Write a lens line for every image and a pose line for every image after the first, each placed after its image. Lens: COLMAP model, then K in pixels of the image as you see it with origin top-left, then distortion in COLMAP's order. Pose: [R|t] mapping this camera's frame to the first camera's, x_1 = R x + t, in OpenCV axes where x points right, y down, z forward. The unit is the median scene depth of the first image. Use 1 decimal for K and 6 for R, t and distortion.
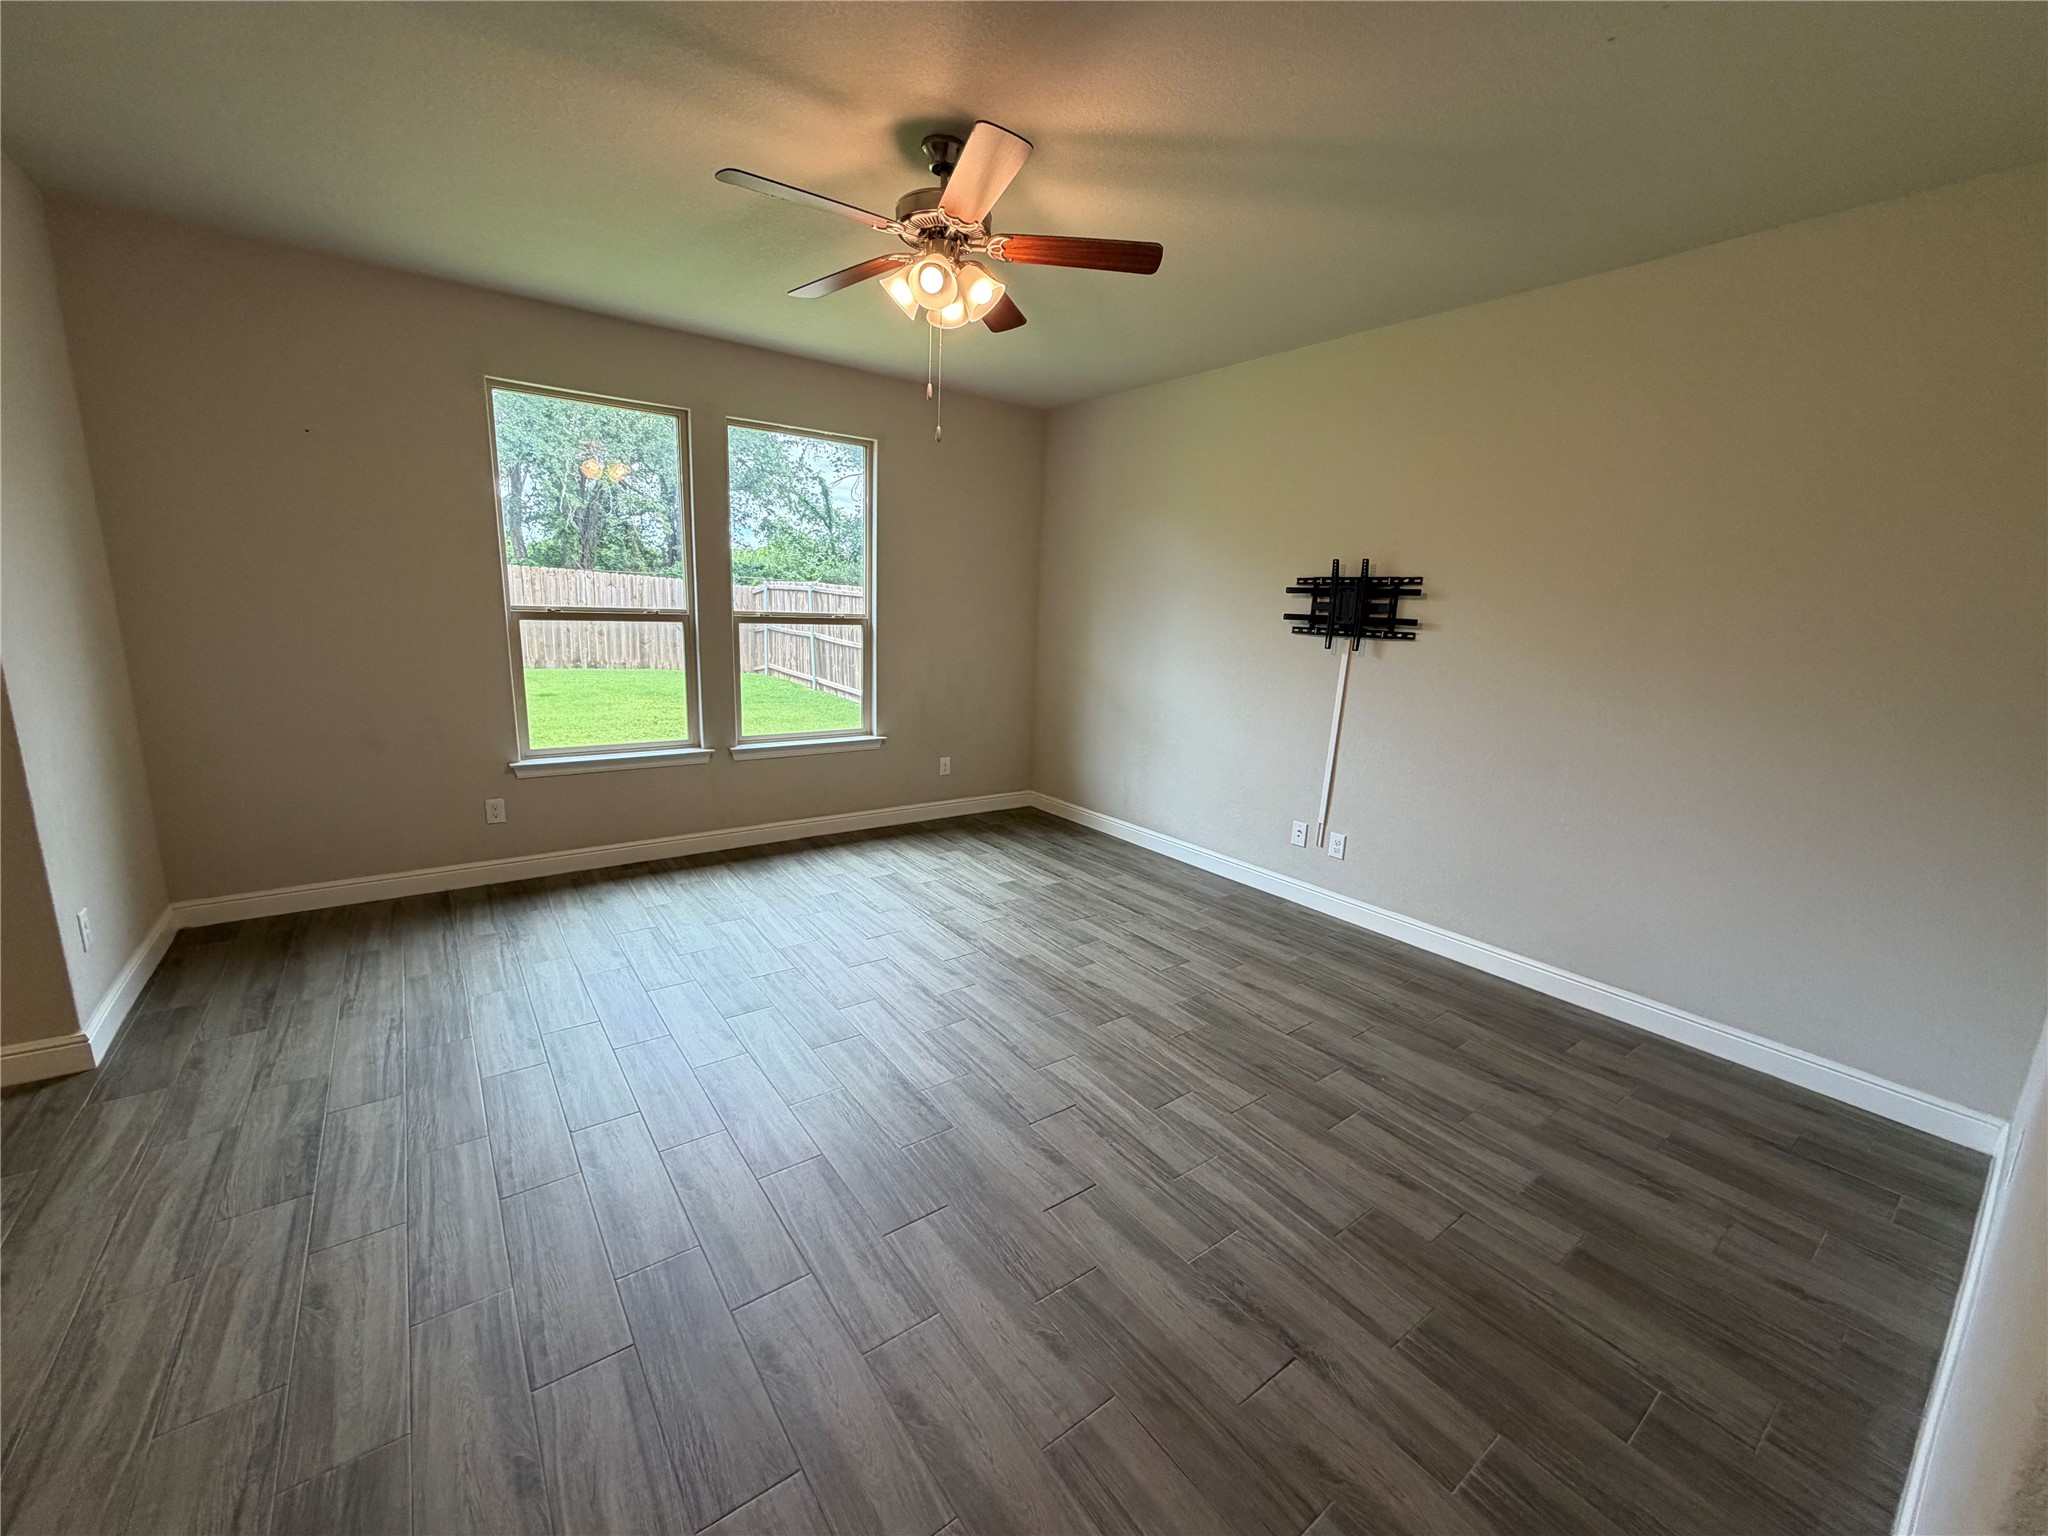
lens RADIAL K [[810.7, 0, 1024.0], [0, 810.7, 768.0], [0, 0, 1]] dist [-0.000296, 0.000143]
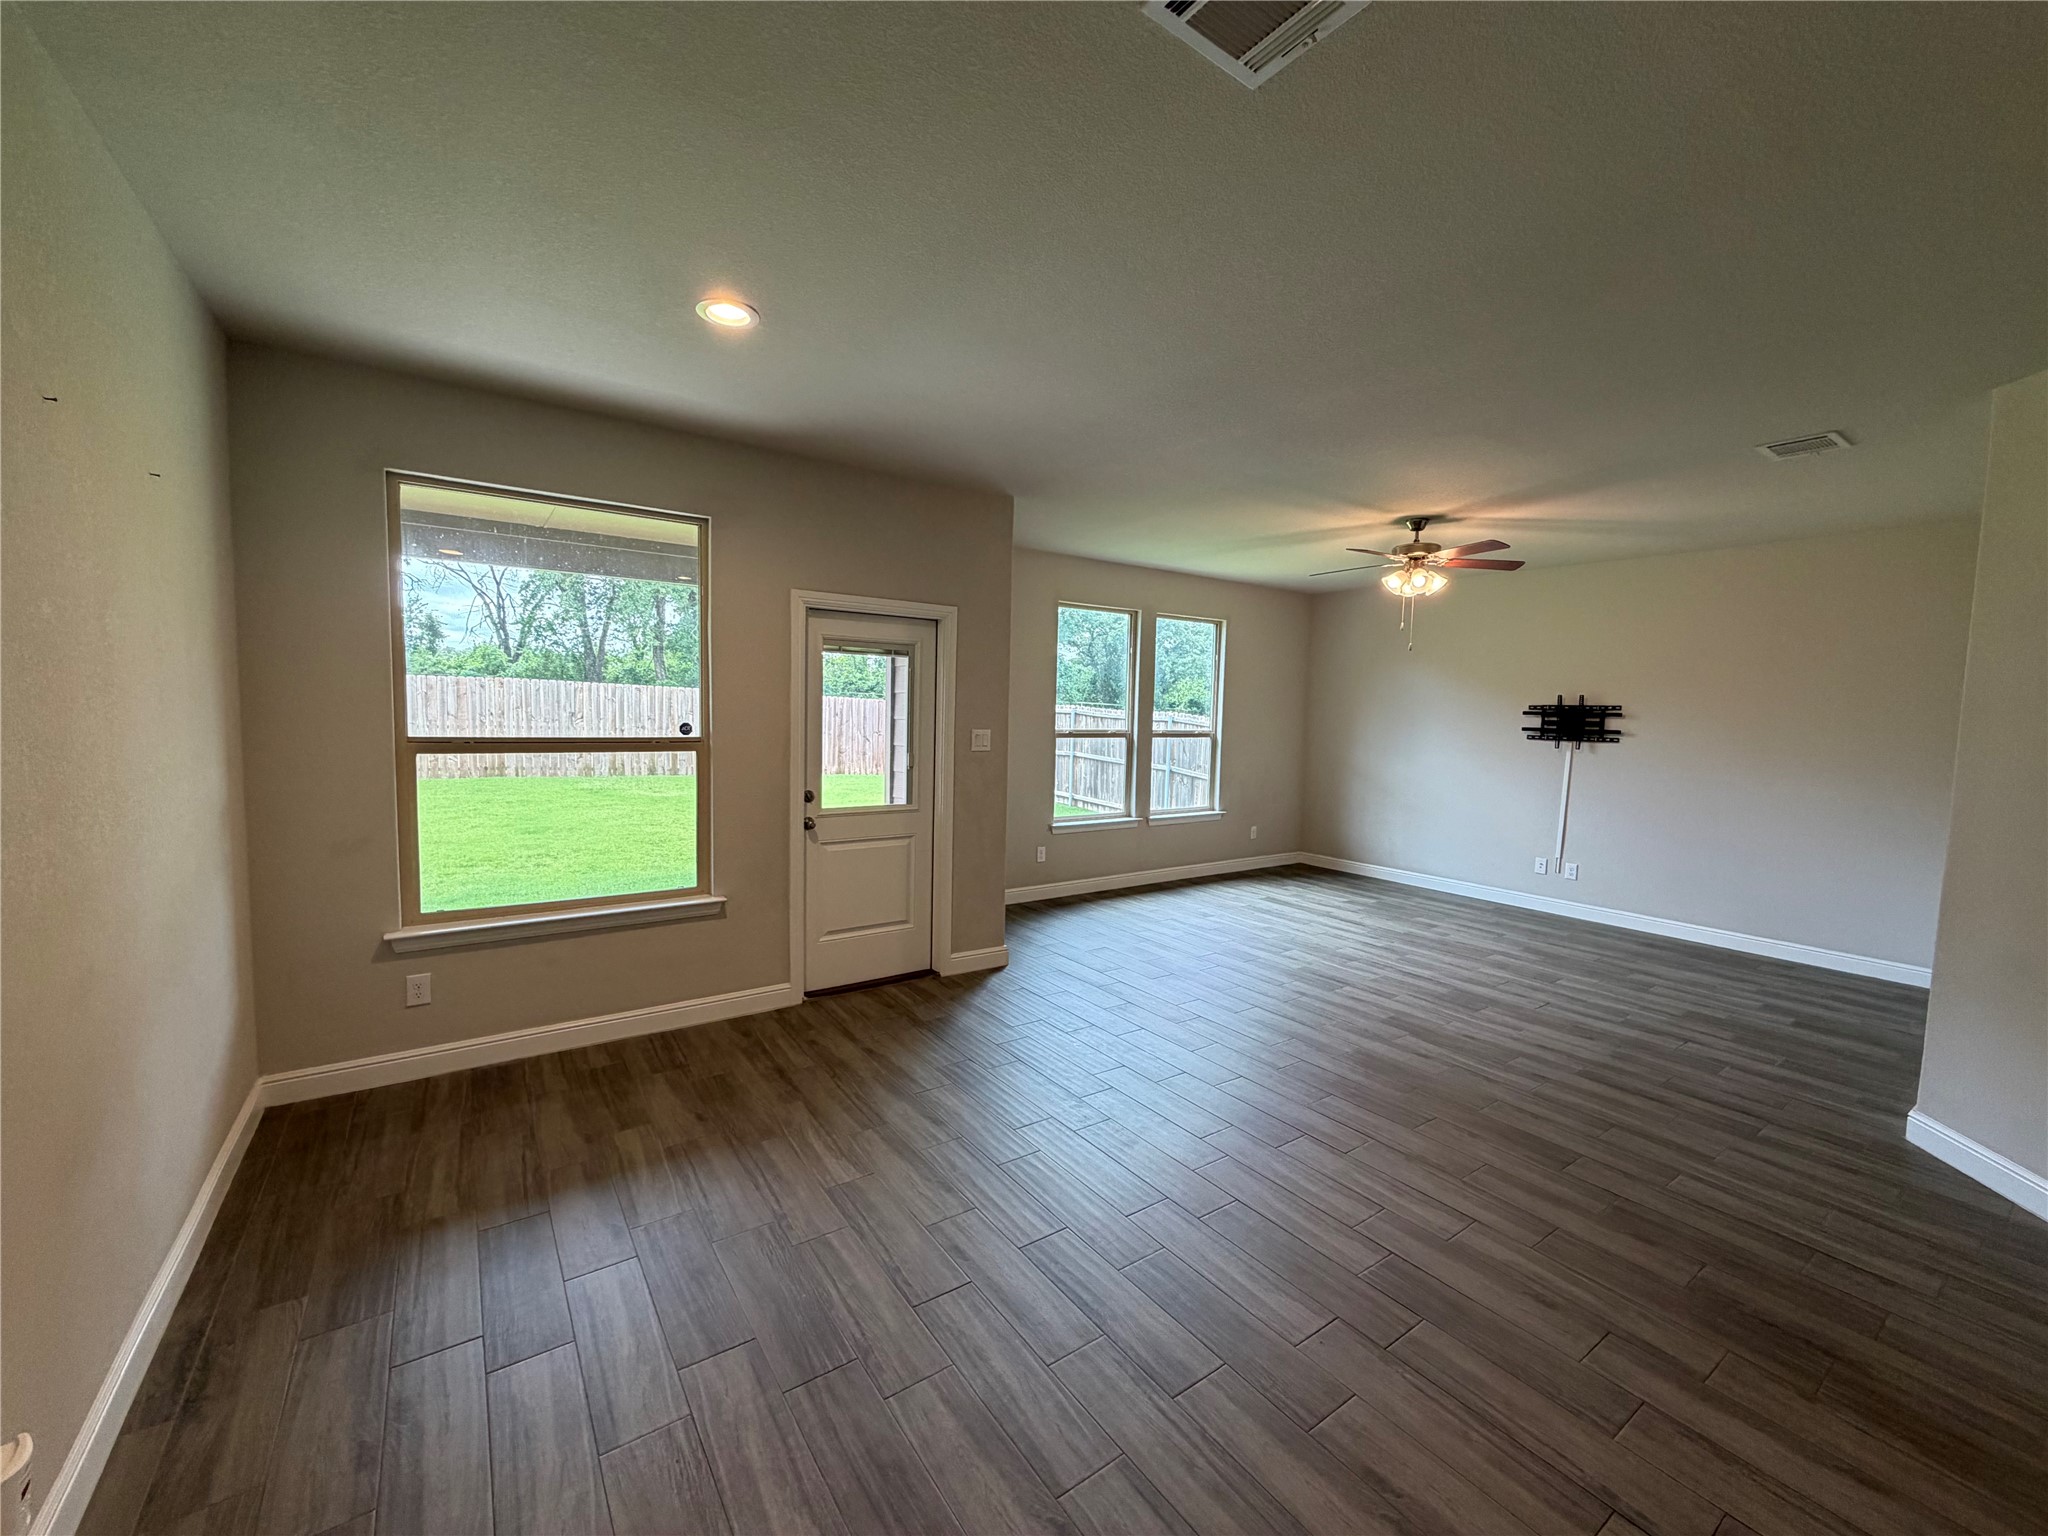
lens RADIAL K [[816.8, 0, 1024.0], [0, 816.8, 768.0], [0, 0, 1]] dist [0.002832, 0.000193]
pose [[0.999611, -0.013234, -0.024537, -0.665322], [0.009936, 0.991468, -0.129975, 0.096525], [0.026048, 0.129680, 0.991214, -0.662009]]
